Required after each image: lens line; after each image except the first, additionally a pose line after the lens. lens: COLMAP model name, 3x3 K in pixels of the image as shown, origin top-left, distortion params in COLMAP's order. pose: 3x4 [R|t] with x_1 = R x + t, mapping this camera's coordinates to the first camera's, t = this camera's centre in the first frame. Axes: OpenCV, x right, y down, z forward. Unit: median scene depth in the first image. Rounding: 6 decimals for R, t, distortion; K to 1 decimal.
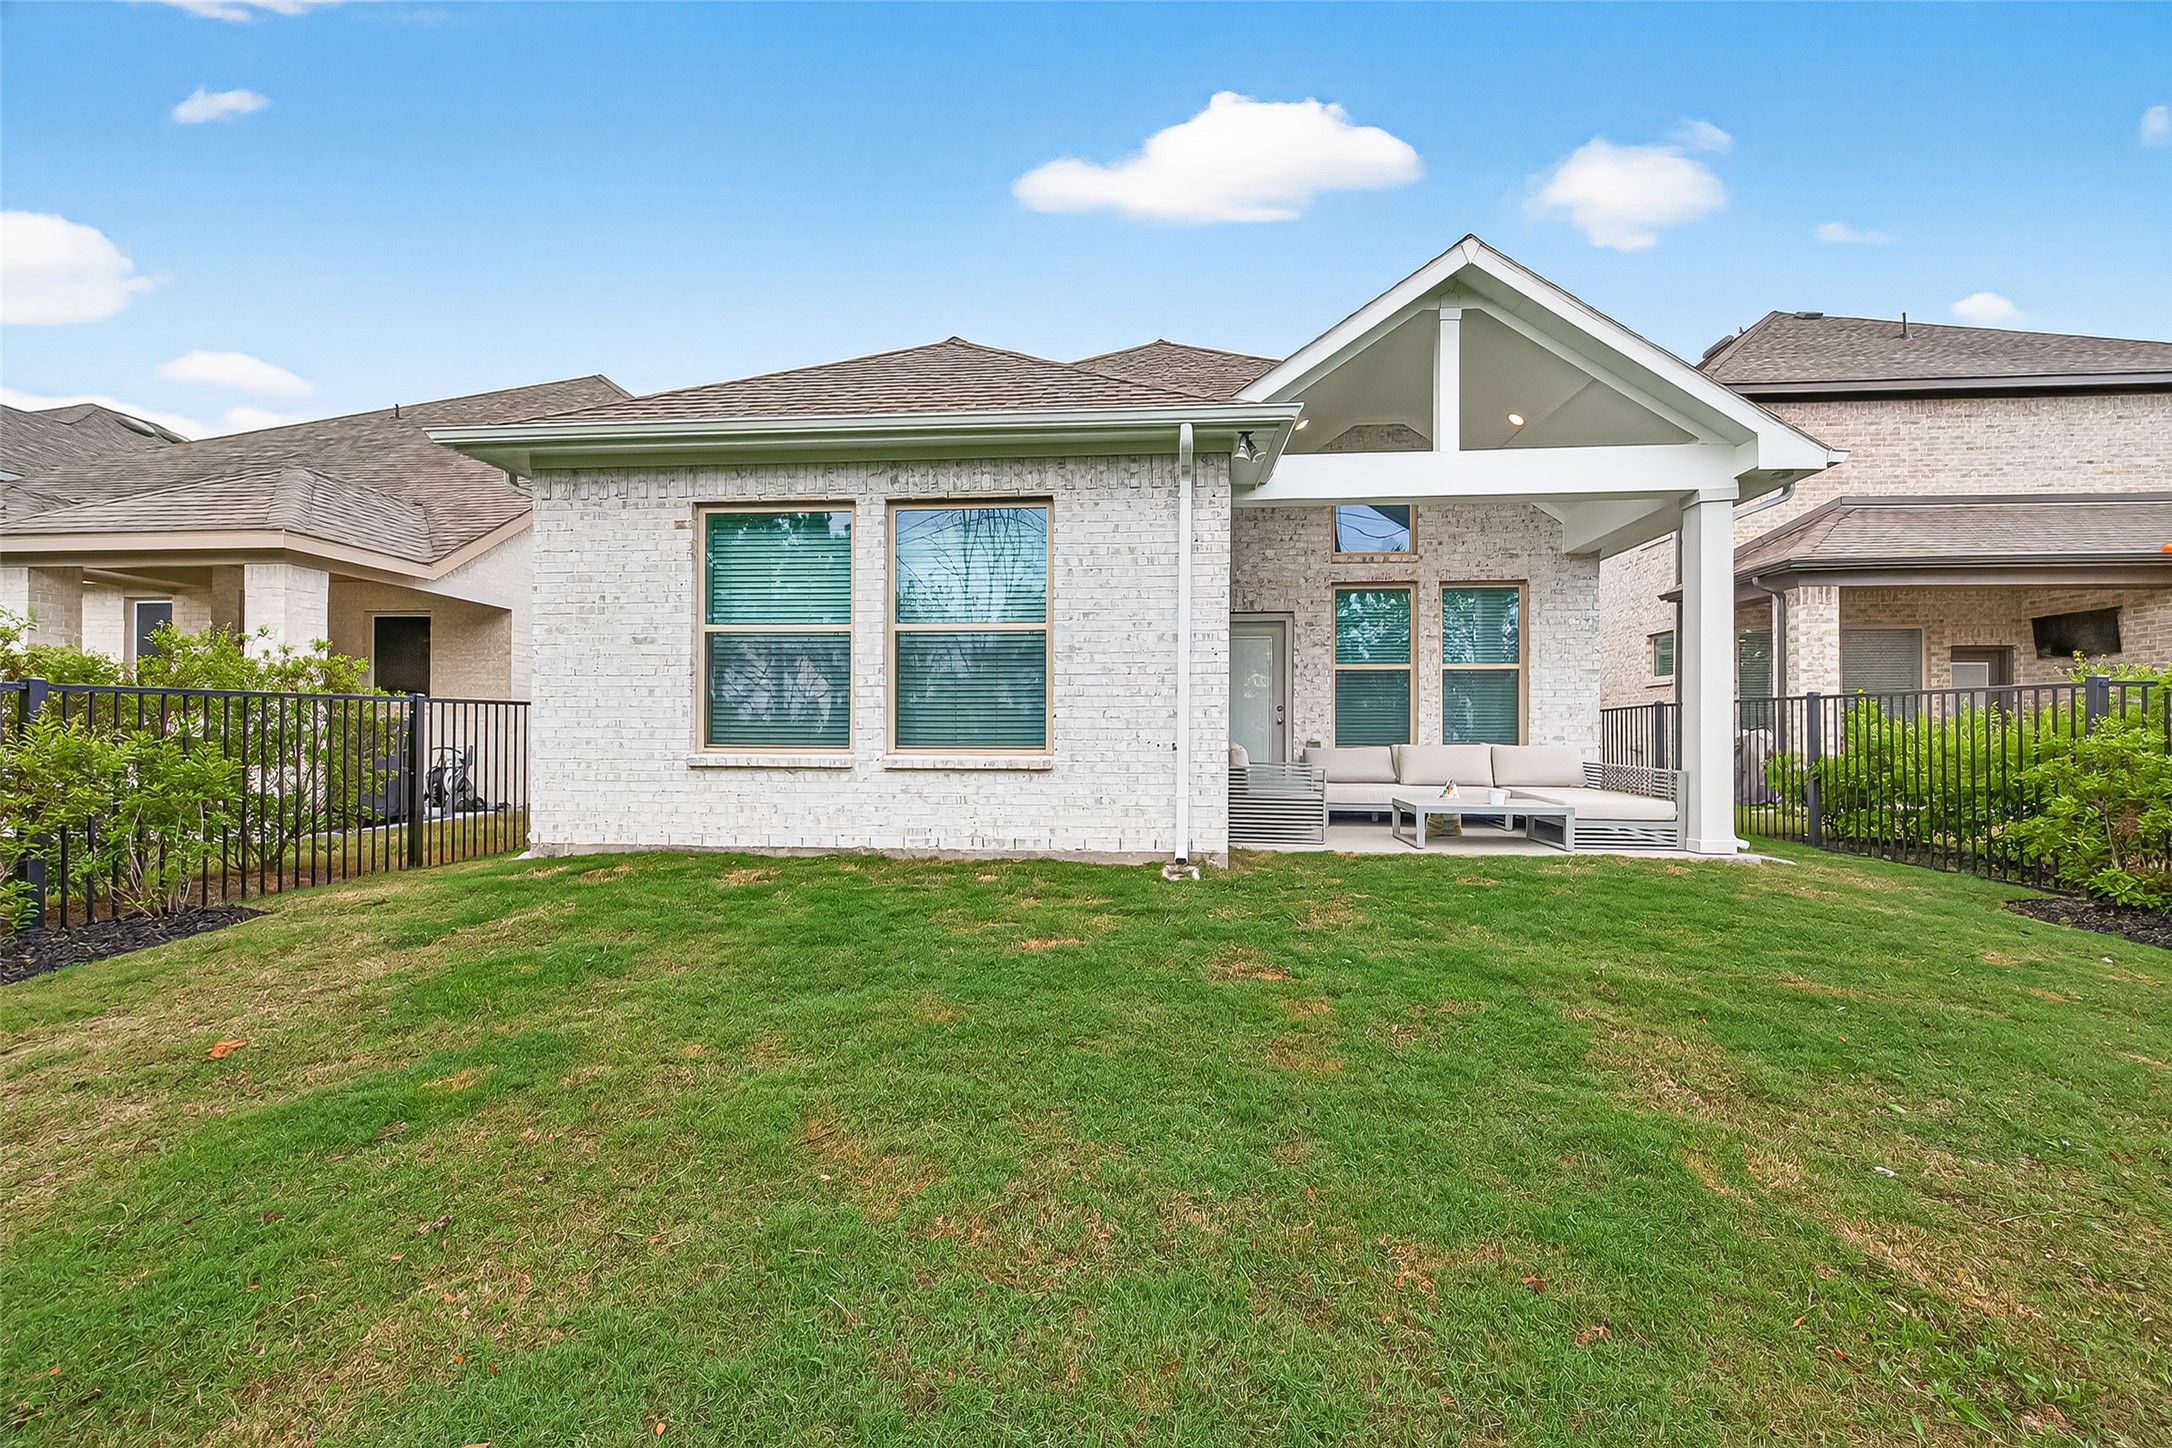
lens RADIAL K [[848.2, 0, 1087.4], [0, 848.2, 727.7], [0, 0, 1]] dist [0.003026, 0.000085]
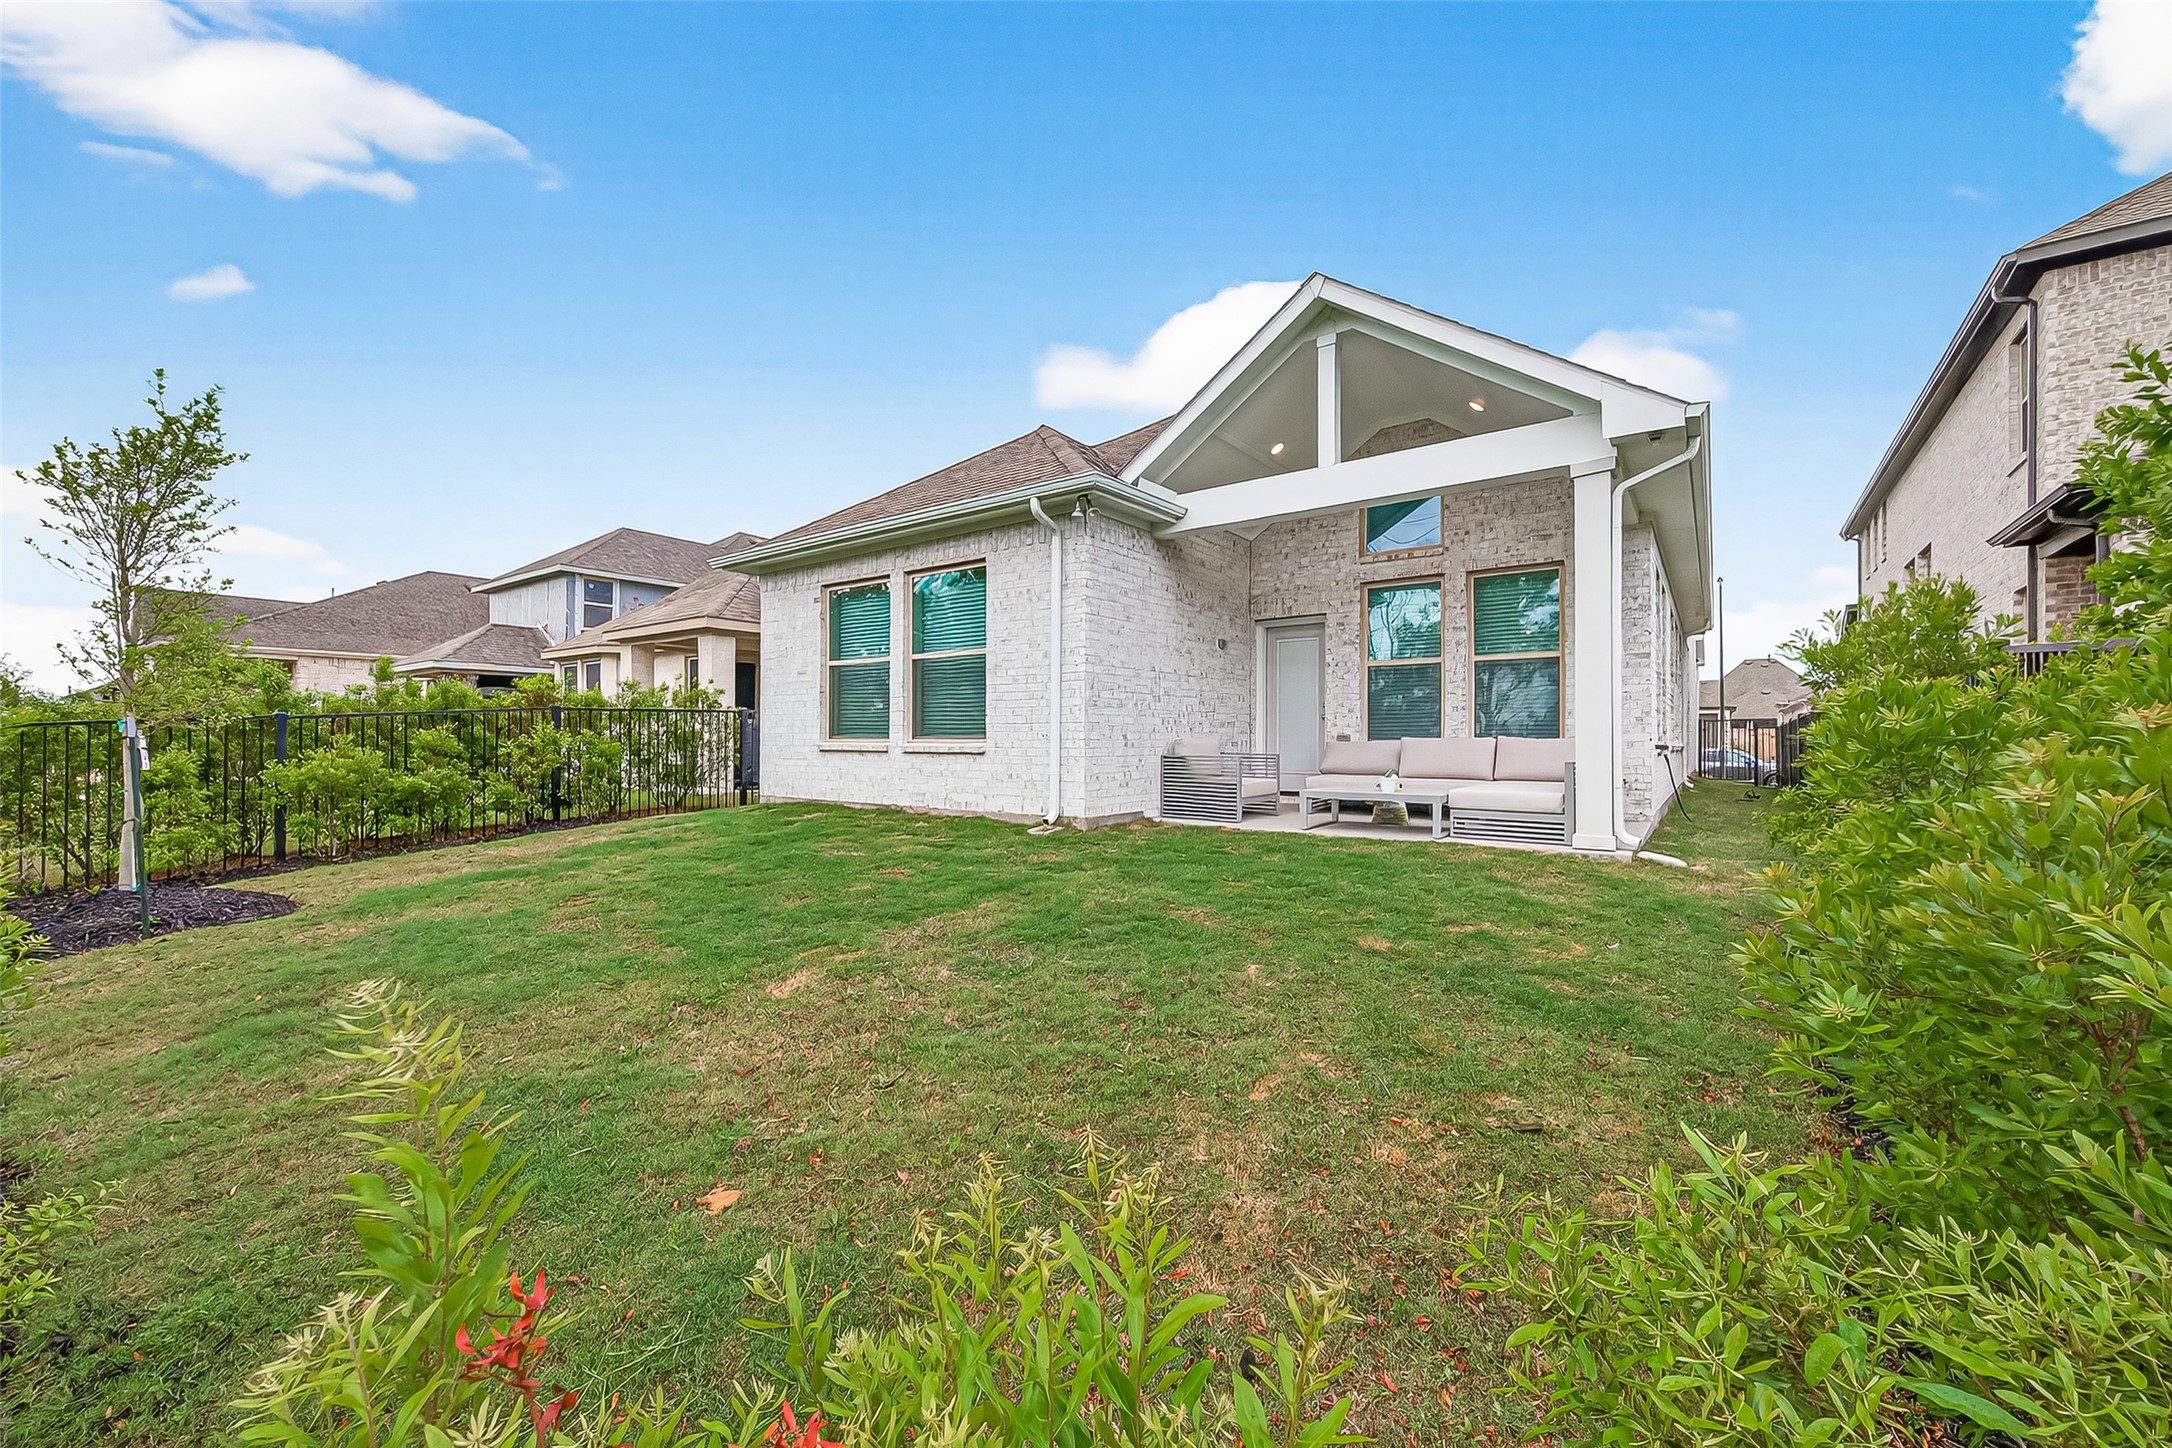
lens RADIAL K [[848.2, 0, 1083.2], [0, 848.2, 729.5], [0, 0, 1]] dist [0.003026, 0.000085]
pose [[0.849215, -0.007259, -0.527997, 0.790778], [0.007018, 0.999972, -0.002461, 0.013847], [0.528000, -0.001615, 0.849243, -0.097601]]
